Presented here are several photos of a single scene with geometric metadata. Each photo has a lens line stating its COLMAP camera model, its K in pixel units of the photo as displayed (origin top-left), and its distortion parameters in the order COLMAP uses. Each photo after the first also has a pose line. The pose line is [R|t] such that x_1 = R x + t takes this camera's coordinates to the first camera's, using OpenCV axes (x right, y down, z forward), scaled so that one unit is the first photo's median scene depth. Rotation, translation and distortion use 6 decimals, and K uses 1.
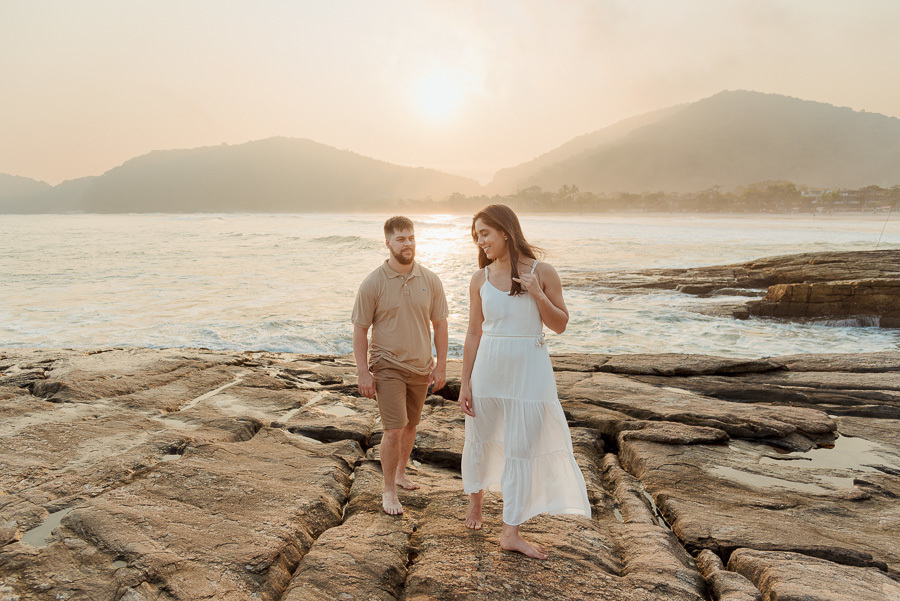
lens RADIAL K [[641.1, 0, 448.4], [0, 641.1, 287.9], [0, 0, 1]] dist [0.025274, -0.024469]
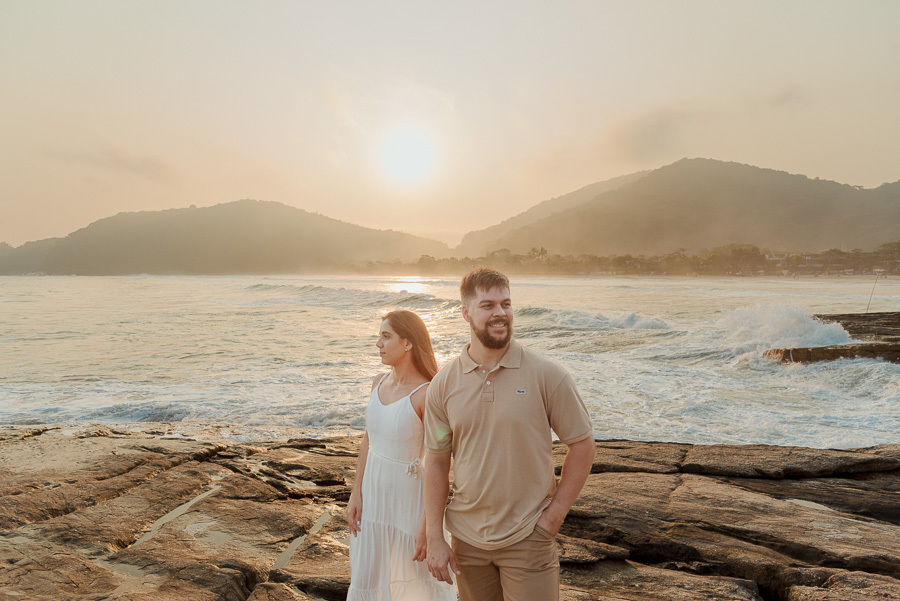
lens RADIAL K [[641.1, 0, 442.5], [0, 641.1, 286.2], [0, 0, 1]] dist [0.025274, -0.024469]
pose [[0.999172, 0.000408, 0.040674, -0.148424], [0.003620, 0.995090, -0.098912, -0.030788], [-0.040515, 0.098977, 0.994265, 0.344448]]
